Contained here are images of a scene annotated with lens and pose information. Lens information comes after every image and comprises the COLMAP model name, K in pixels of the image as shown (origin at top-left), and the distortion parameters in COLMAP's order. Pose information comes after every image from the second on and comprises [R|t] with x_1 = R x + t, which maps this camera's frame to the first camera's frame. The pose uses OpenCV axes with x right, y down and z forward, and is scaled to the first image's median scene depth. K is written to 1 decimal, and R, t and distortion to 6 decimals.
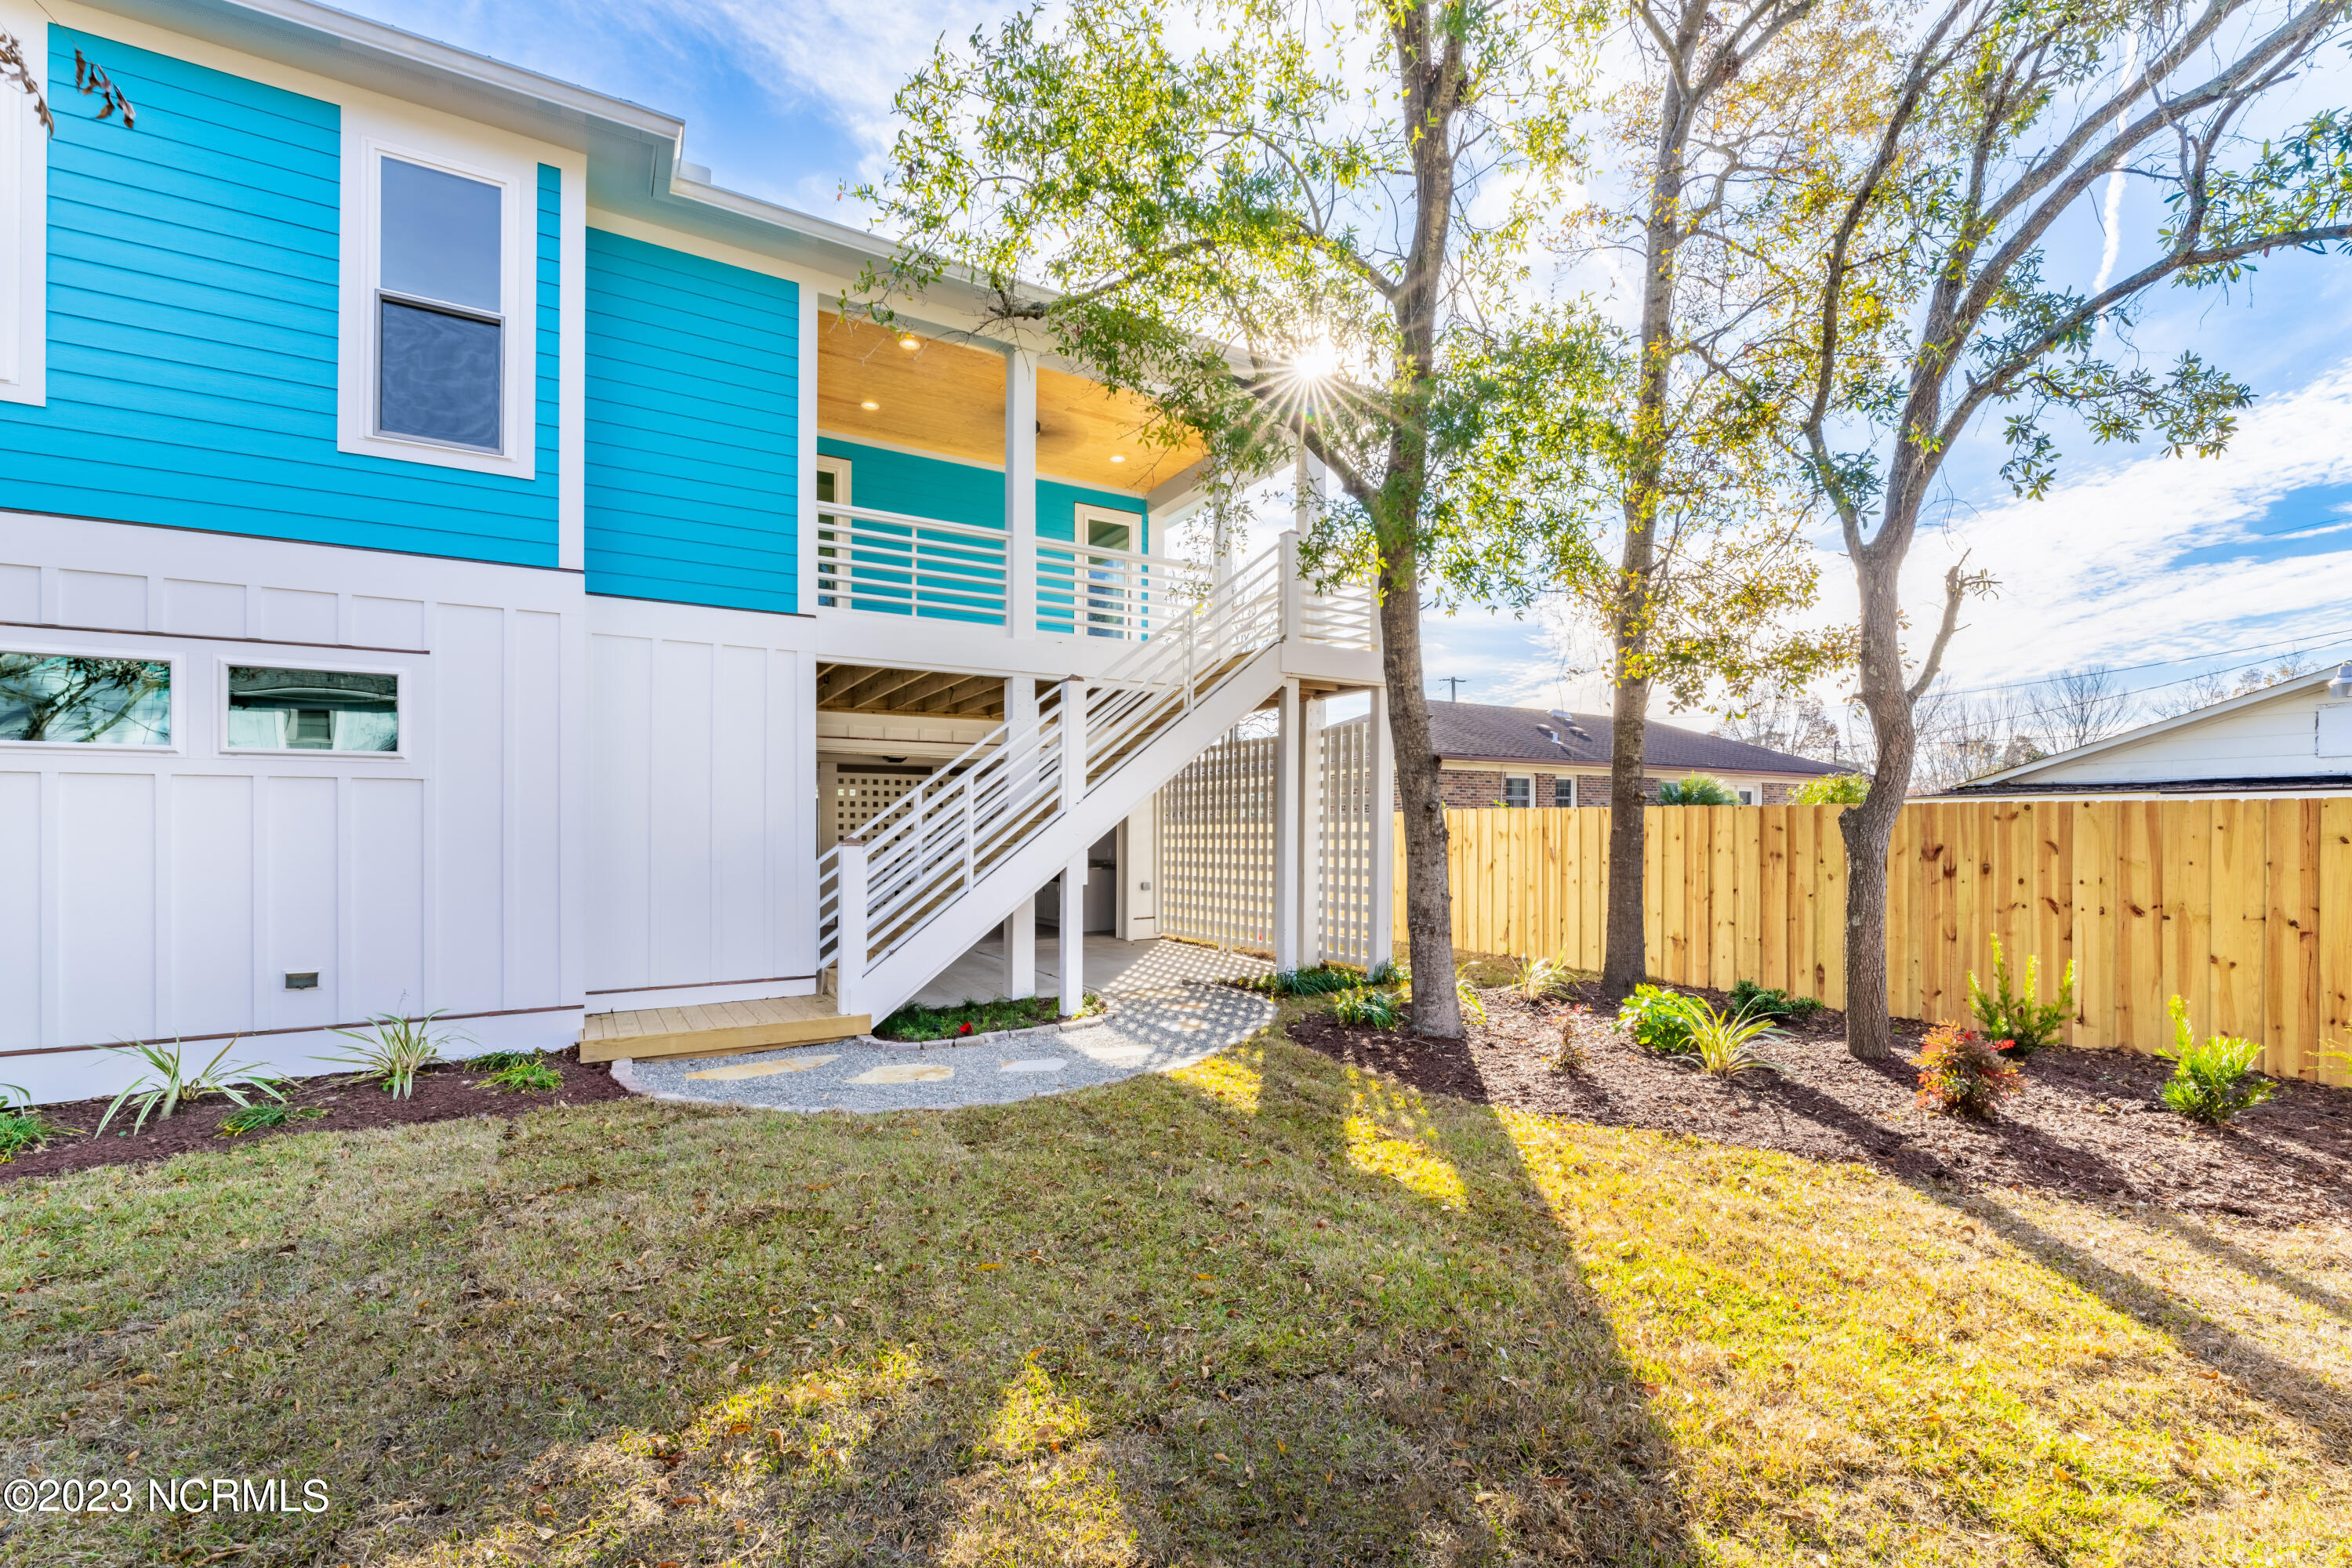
lens RADIAL K [[1019.3, 0, 1158.0], [0, 1019.3, 851.3], [0, 0, 1]] dist [-0.000144, -0.000313]
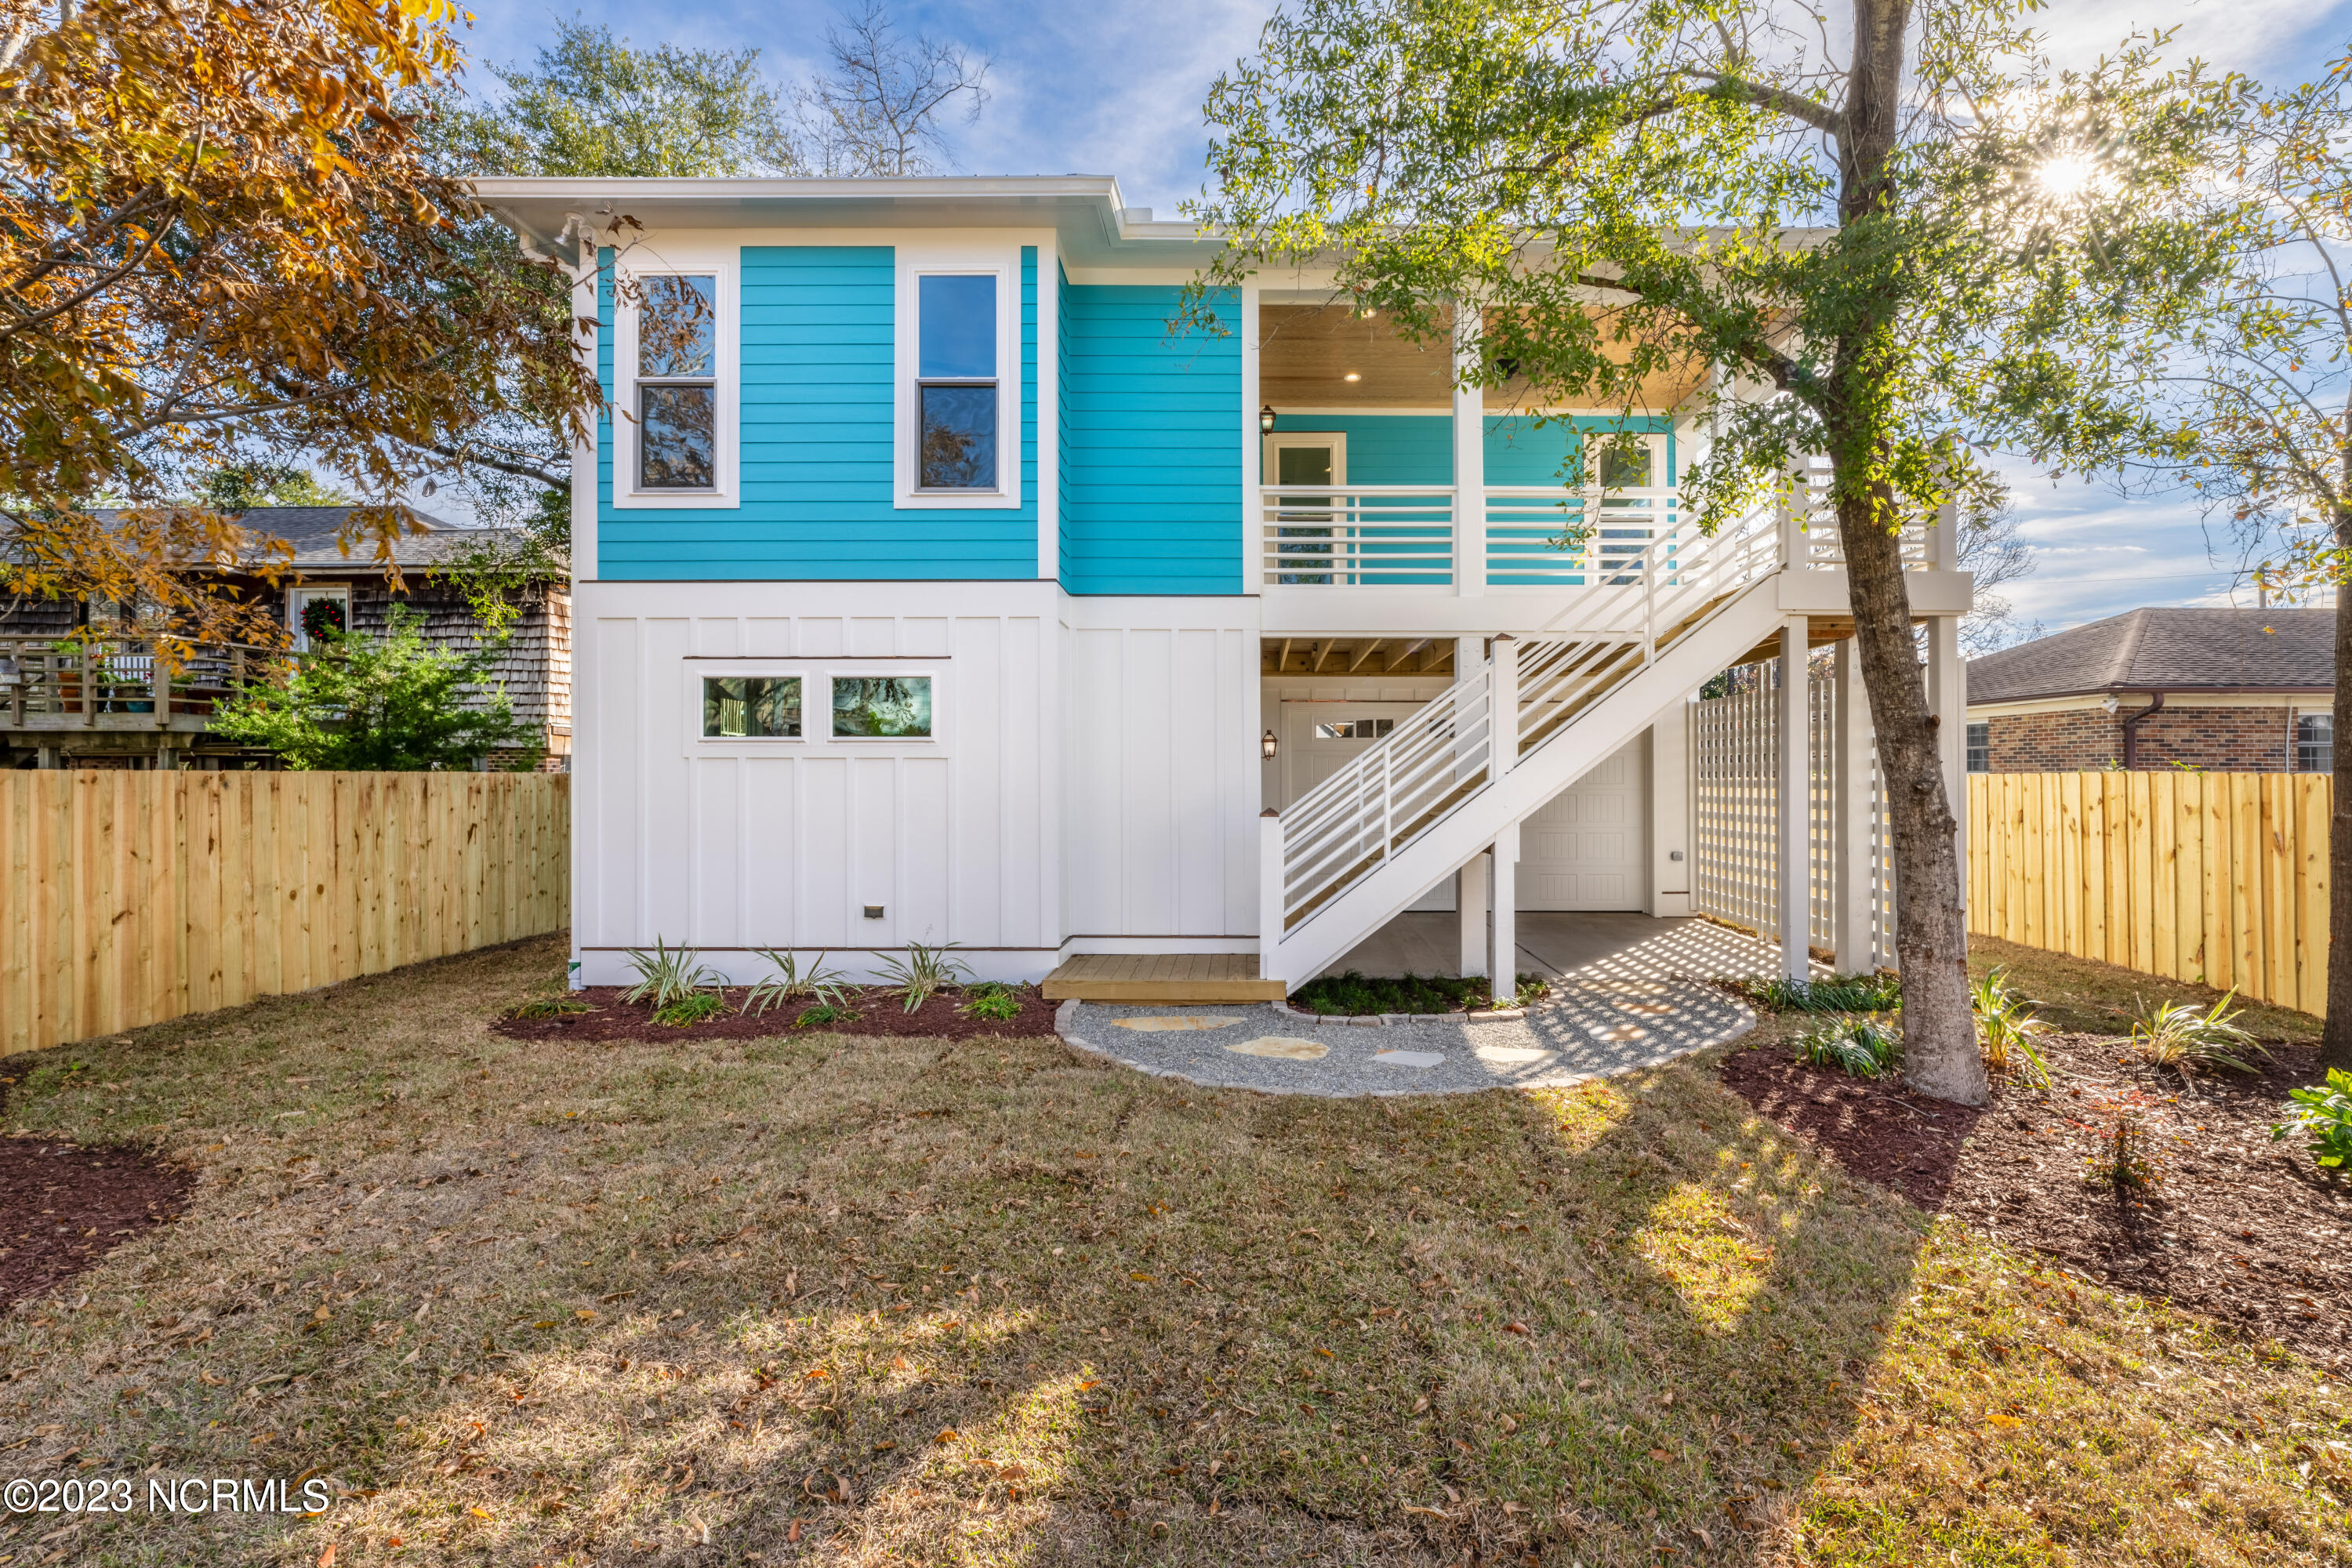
lens RADIAL K [[1015.2, 0, 1176.0], [0, 1015.2, 784.0], [0, 0, 1]] dist [-0.000388, 0.000276]
pose [[0.853829, 0.005050, -0.520529, 0.184398], [-0.013113, 0.999844, -0.011809, -0.029426], [0.520388, 0.016909, 0.853763, 0.083742]]
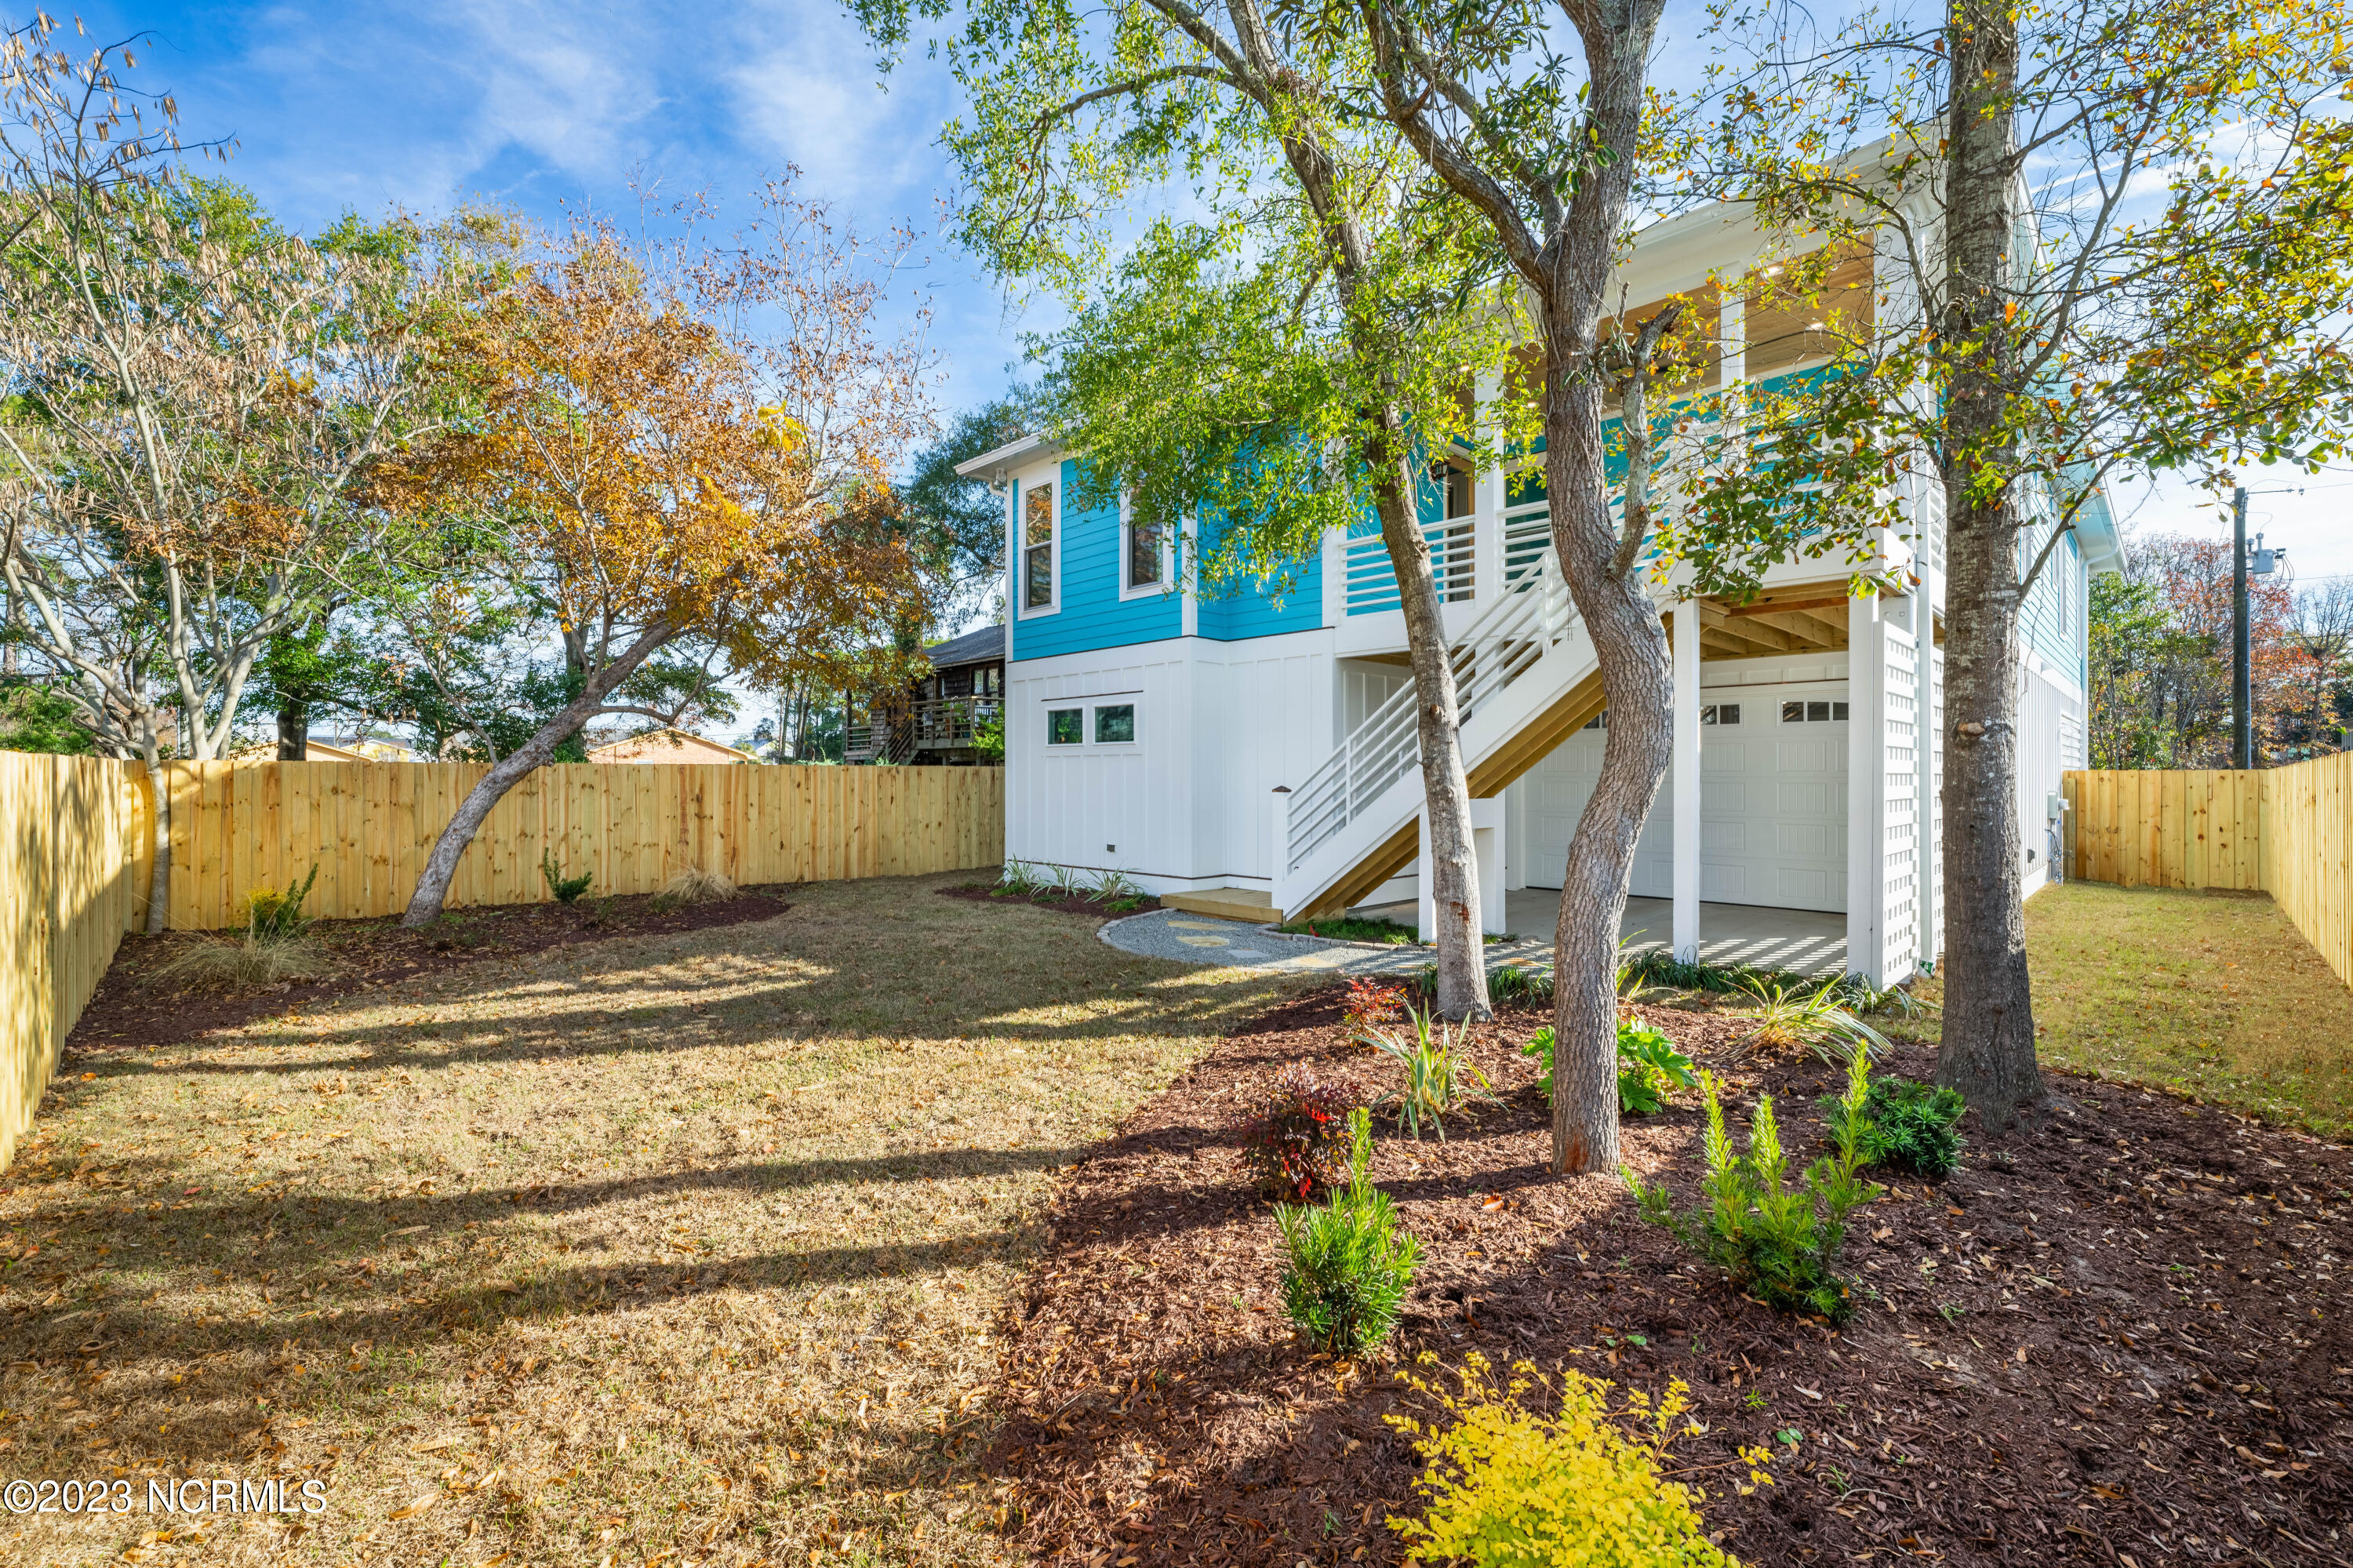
lens RADIAL K [[992.4, 0, 1176.5], [0, 992.4, 784.0], [0, 0, 1]] dist [0.000268, -0.000070]
pose [[0.230737, 0.008373, -0.972980, 1.252456], [-0.018989, 0.999811, 0.004100, -0.021675], [0.972831, 0.017530, 0.230852, 0.639725]]
